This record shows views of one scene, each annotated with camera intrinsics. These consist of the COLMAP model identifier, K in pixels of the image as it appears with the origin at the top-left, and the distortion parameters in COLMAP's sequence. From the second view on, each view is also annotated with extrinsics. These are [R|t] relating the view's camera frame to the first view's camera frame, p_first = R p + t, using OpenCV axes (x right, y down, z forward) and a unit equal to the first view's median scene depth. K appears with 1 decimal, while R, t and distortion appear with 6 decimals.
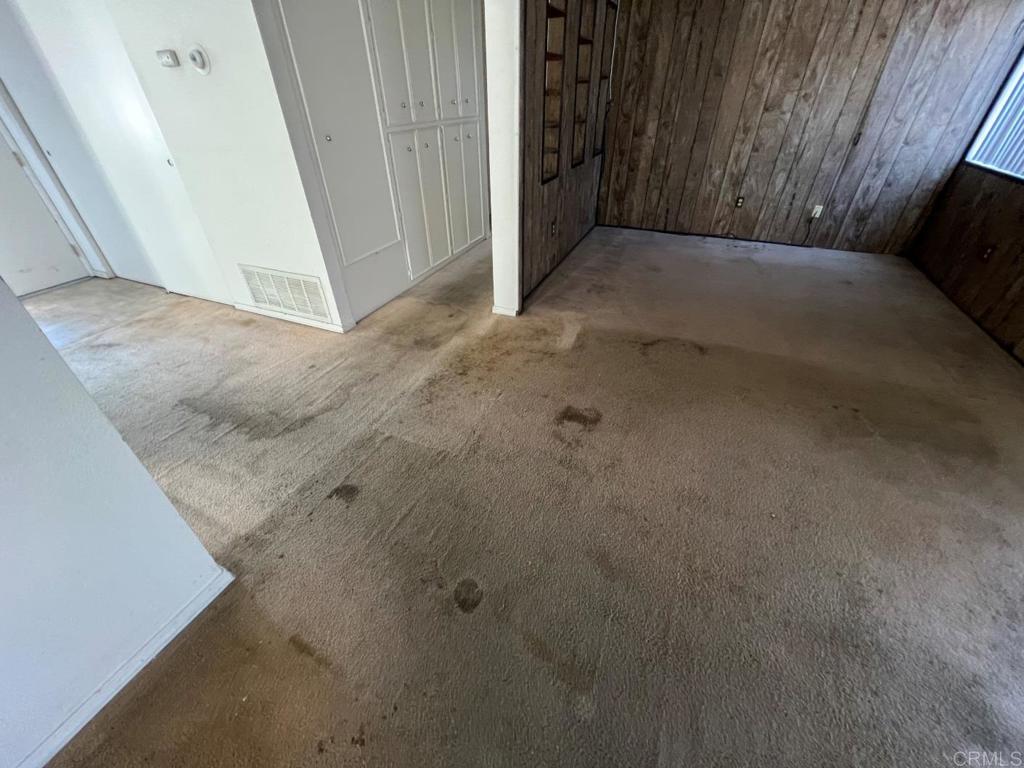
lens RADIAL K [[409.5, 0, 509.6], [0, 409.5, 382.8], [0, 0, 1]] dist [-0.003538, 0.000883]
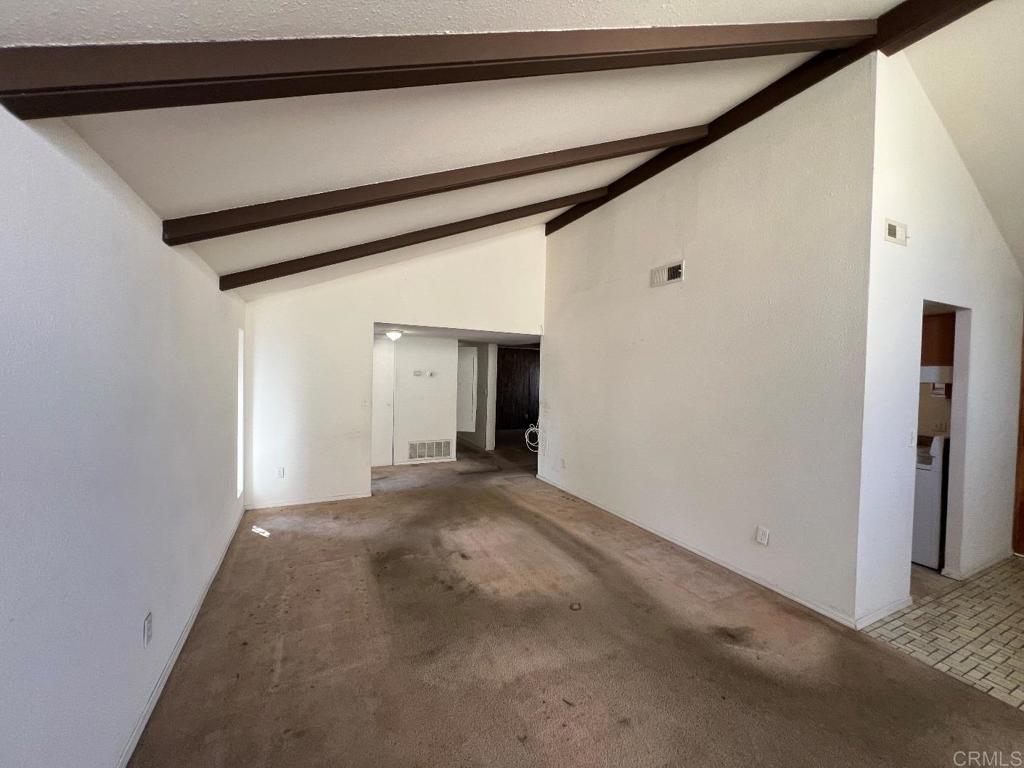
lens RADIAL K [[409.5, 0, 505.8], [0, 409.5, 383.9], [0, 0, 1]] dist [-0.003538, 0.000883]
pose [[0.658592, 0.004688, 0.752486, -2.053615], [0.416957, 0.830163, -0.370102, 0.530490], [-0.626421, 0.557501, 0.544784, -0.810791]]
